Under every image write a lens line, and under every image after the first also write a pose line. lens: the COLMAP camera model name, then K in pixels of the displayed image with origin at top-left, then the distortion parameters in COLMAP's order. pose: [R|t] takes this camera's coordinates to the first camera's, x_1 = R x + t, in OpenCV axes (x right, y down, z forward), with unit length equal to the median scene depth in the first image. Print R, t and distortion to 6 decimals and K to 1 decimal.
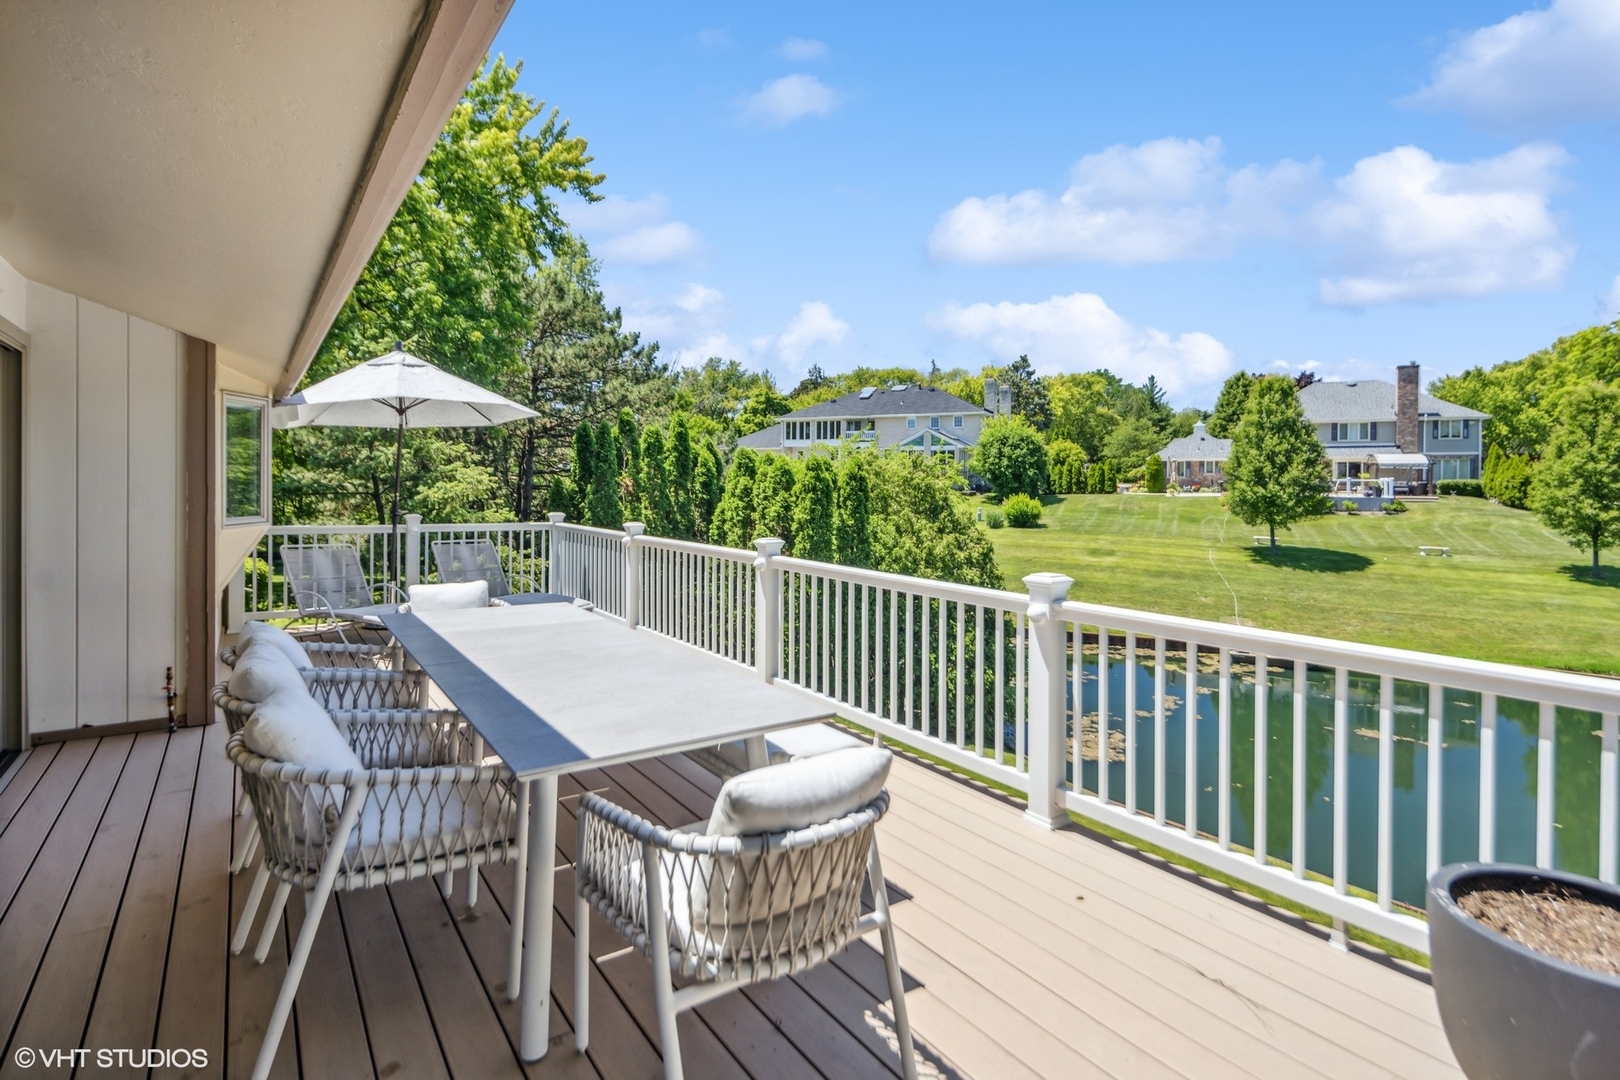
lens RADIAL K [[789.8, 0, 805.0], [0, 789.8, 490.9], [0, 0, 1]] dist [0.002768, -0.000274]
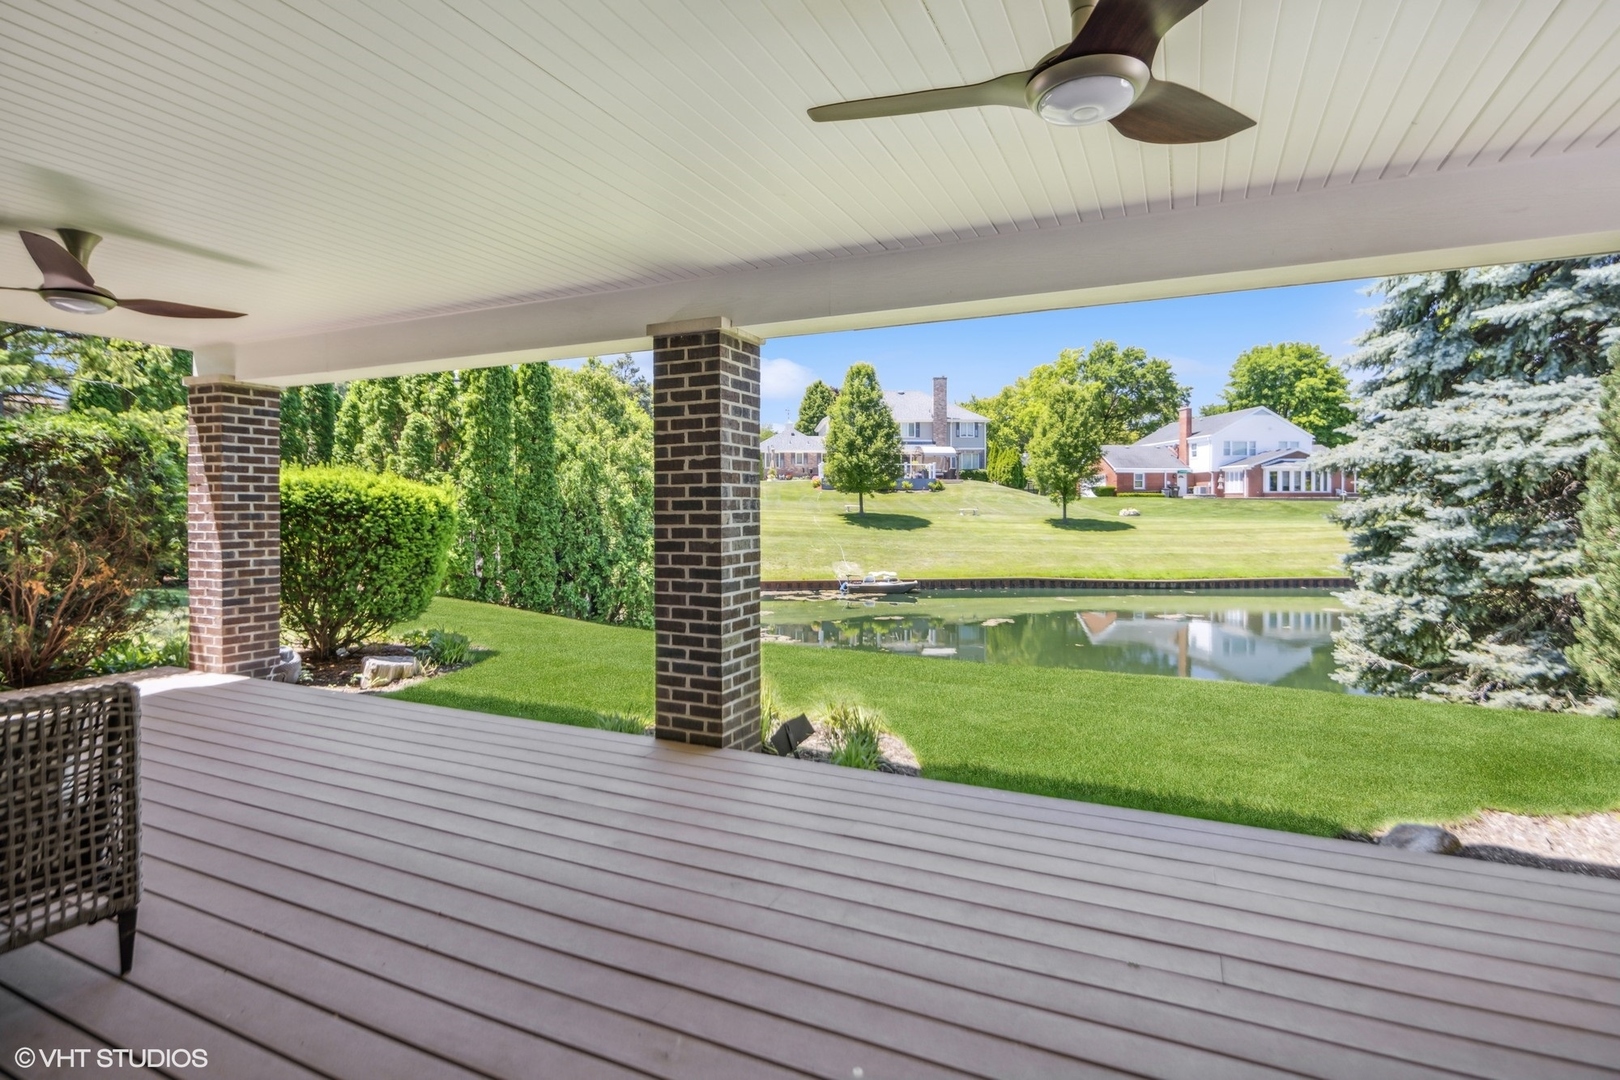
lens RADIAL K [[793.2, 0, 805.6], [0, 793.2, 519.9], [0, 0, 1]] dist [0.002295, -0.000093]
pose [[0.868715, -0.011777, 0.495172, -0.058821], [0.010847, 0.999930, 0.004752, 0.080548], [-0.495193, 0.001243, 0.868782, 0.029474]]
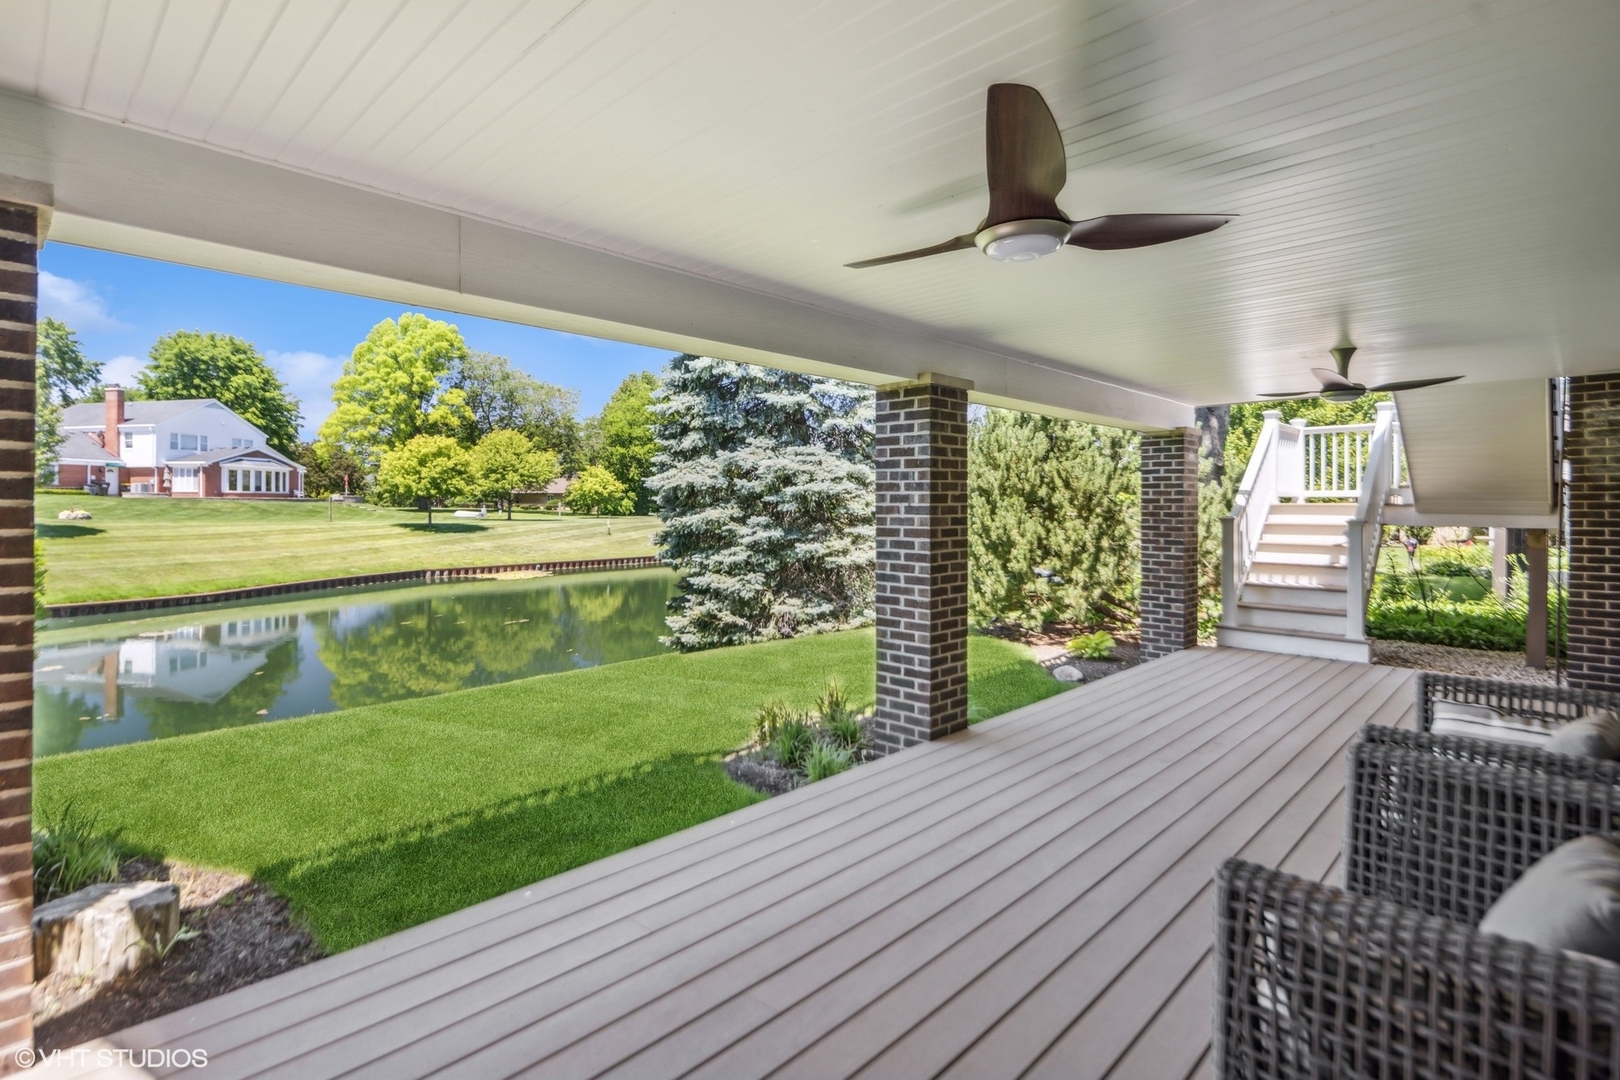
lens RADIAL K [[789.8, 0, 805.0], [0, 789.8, 490.9], [0, 0, 1]] dist [0.002768, -0.000274]
pose [[-0.202101, 0.016123, 0.979232, -0.144390], [0.010315, 0.999844, -0.014333, 0.073526], [-0.979310, 0.007204, -0.202236, 0.195556]]
